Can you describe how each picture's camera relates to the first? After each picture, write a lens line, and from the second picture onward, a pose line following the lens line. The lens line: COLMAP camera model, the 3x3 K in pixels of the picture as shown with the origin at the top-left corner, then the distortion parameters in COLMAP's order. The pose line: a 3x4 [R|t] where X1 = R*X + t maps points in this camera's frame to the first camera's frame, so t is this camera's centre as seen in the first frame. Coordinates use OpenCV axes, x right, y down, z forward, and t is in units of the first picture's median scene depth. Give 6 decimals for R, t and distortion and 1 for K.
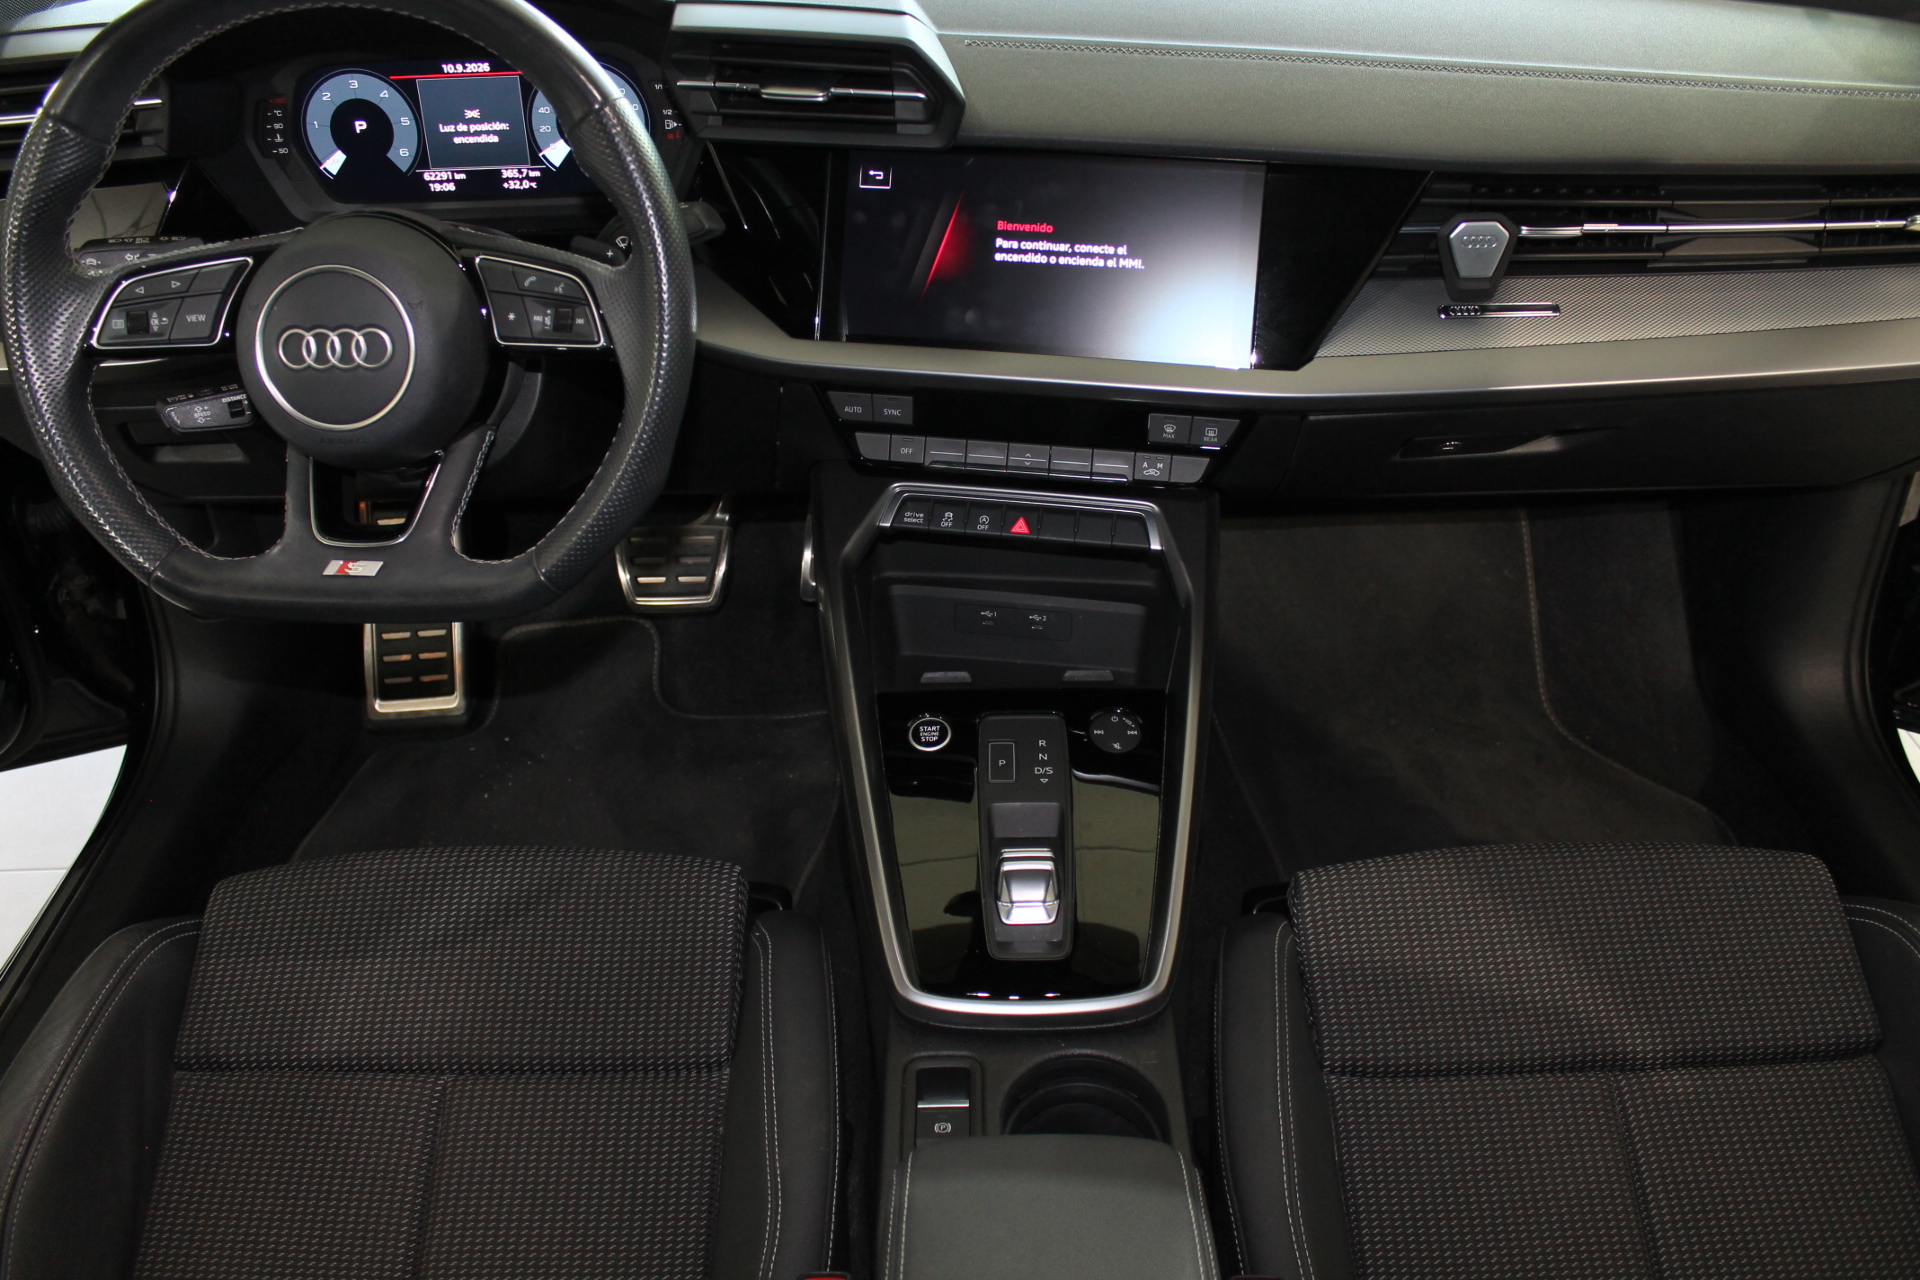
lens RADIAL K [[1620.3, 0, 960.0], [0, 1620.3, 640.0], [0, 0, 1]] dist [-0.176293, 0.157648]
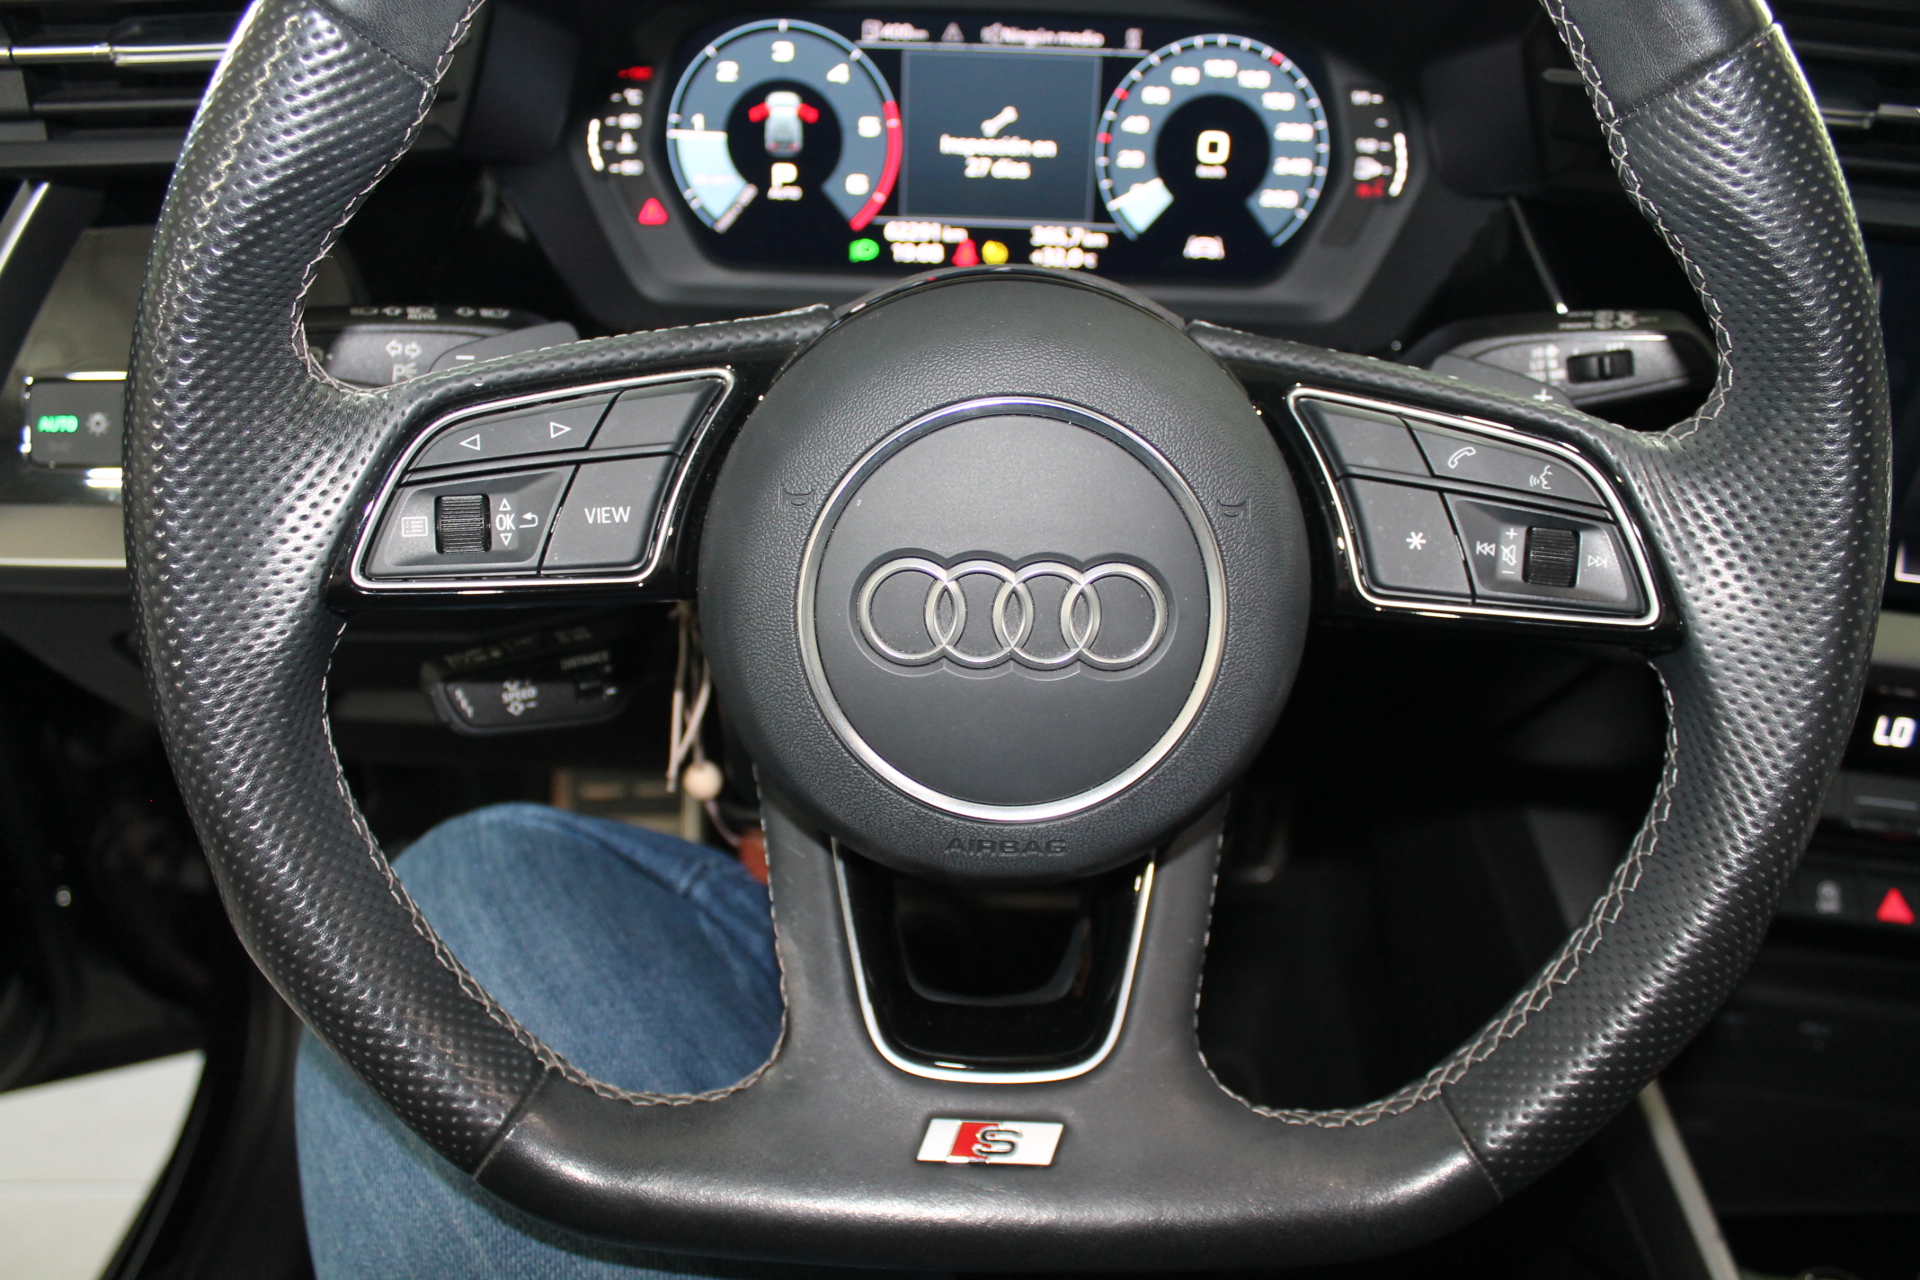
lens RADIAL K [[1616.1, 0, 960.0], [0, 1616.1, 640.0], [0, 0, 1]] dist [-0.312839, 0.349216]
pose [[0.999751, 0.015951, 0.015611, -0.327415], [-0.014580, 0.996333, -0.084306, -0.114511], [-0.016898, 0.084057, 0.996318, 0.483008]]
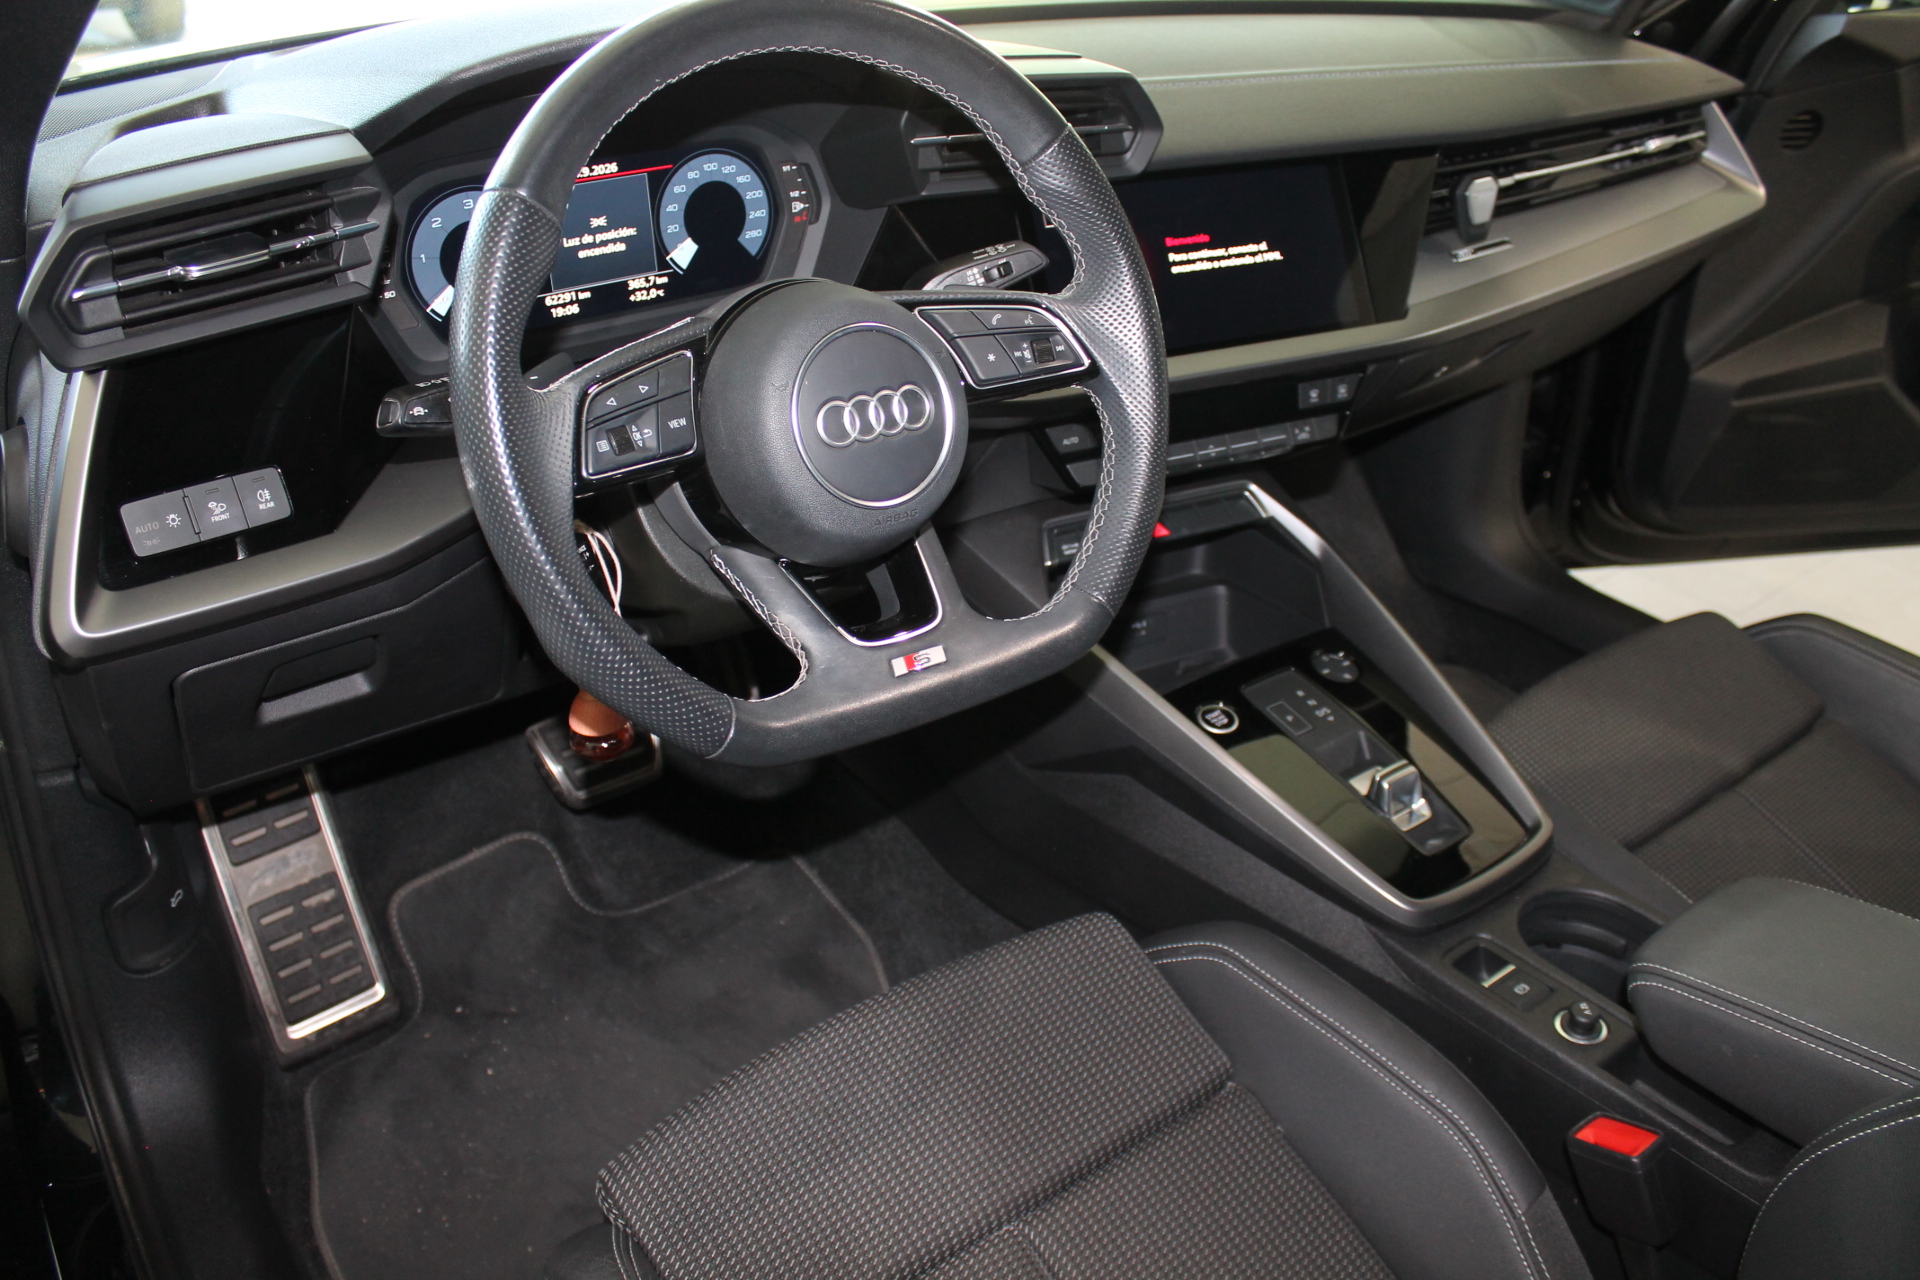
lens RADIAL K [[1620.3, 0, 960.0], [0, 1620.3, 640.0], [0, 0, 1]] dist [-0.176293, 0.157648]
pose [[0.798752, -0.271014, 0.537165, -0.694714], [0.333807, 0.942410, -0.020892, -0.024270], [-0.500568, 0.195996, 0.843218, 0.184537]]
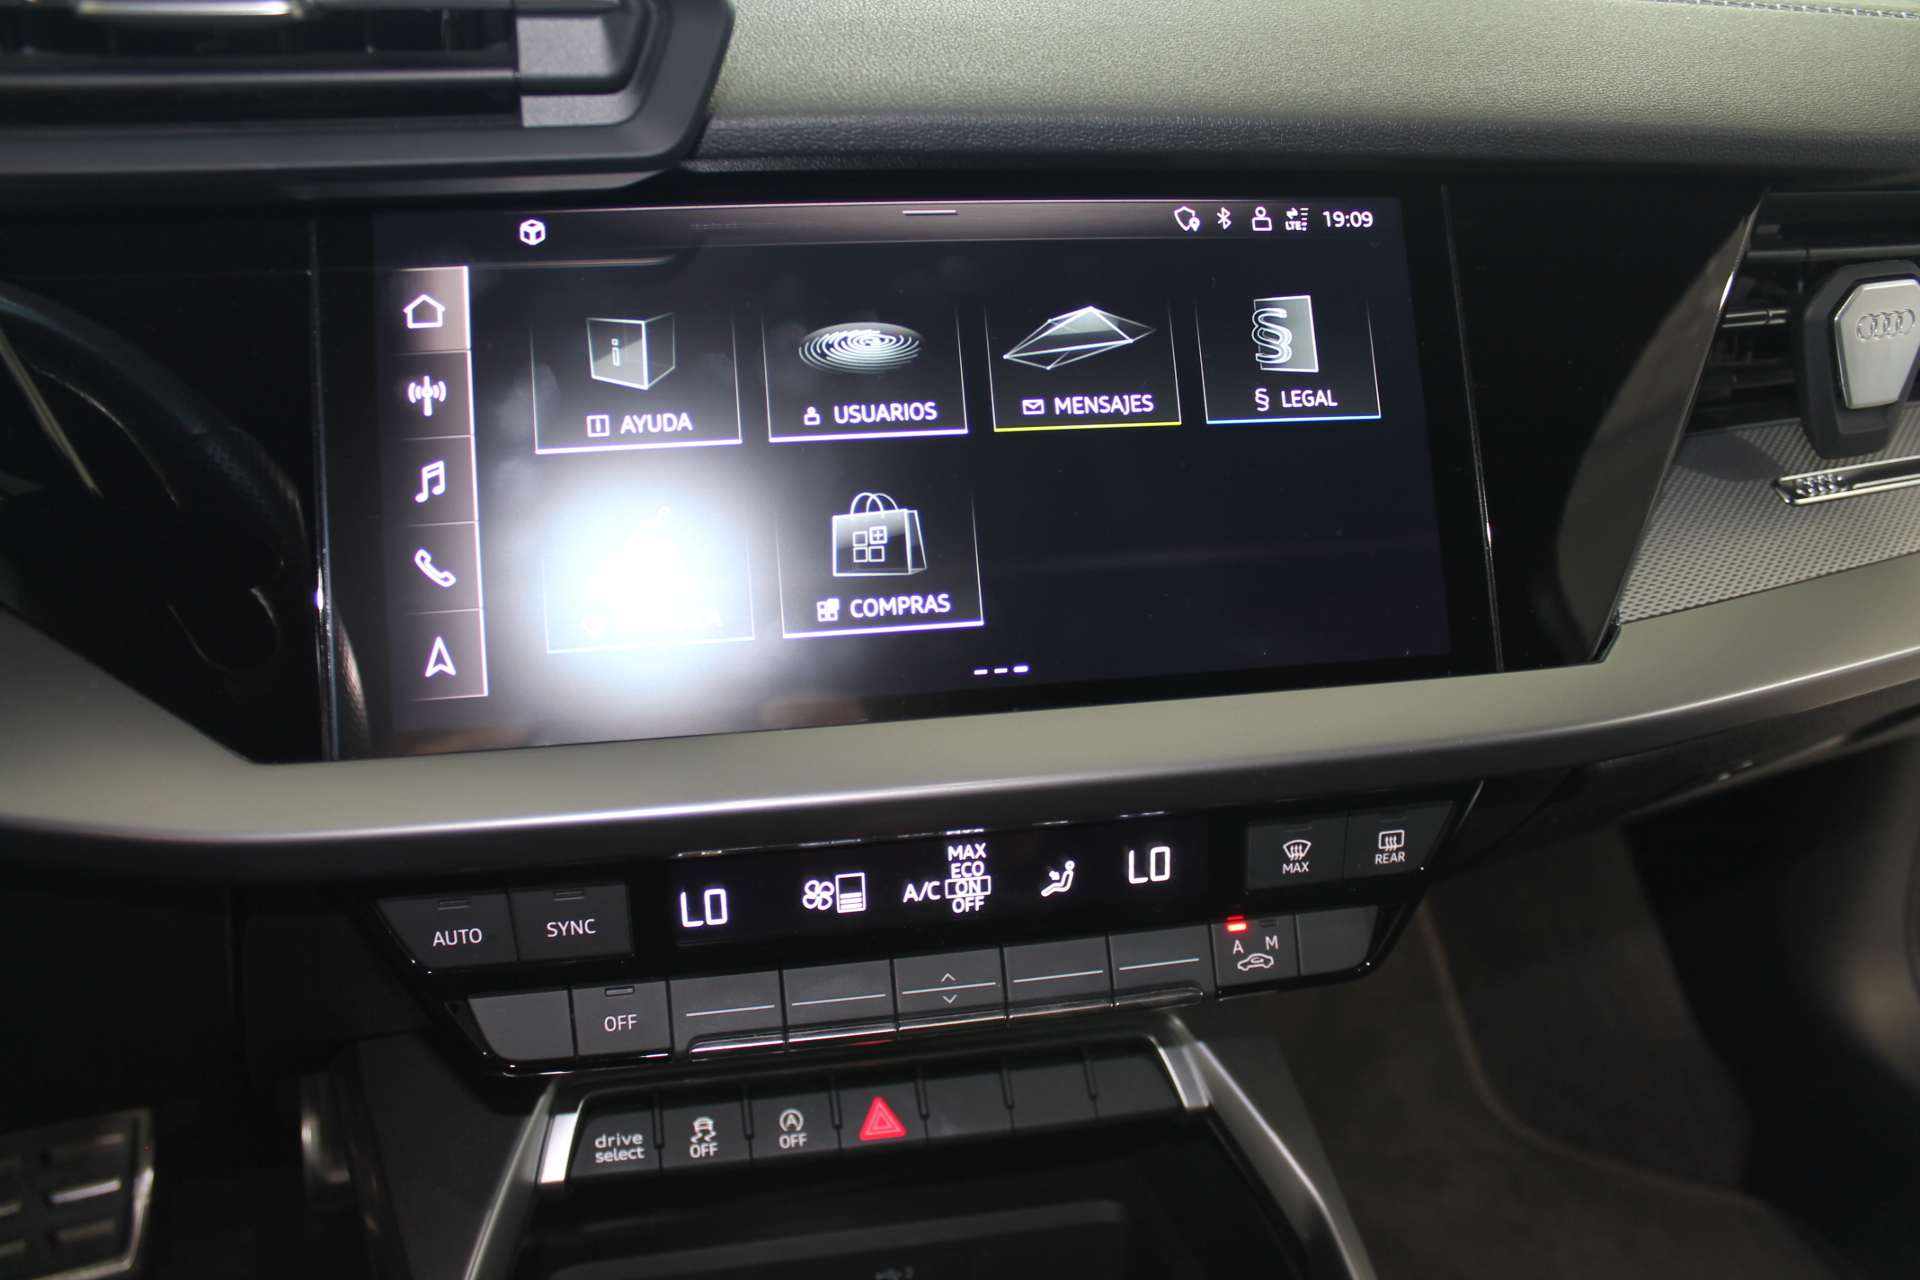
lens RADIAL K [[1620.3, 0, 960.0], [0, 1620.3, 640.0], [0, 0, 1]] dist [-0.176293, 0.157648]
pose [[0.932418, -0.125121, 0.339029, -0.071975], [0.189093, 0.968392, -0.162666, -0.125453], [-0.307960, 0.215781, 0.926606, 0.609174]]
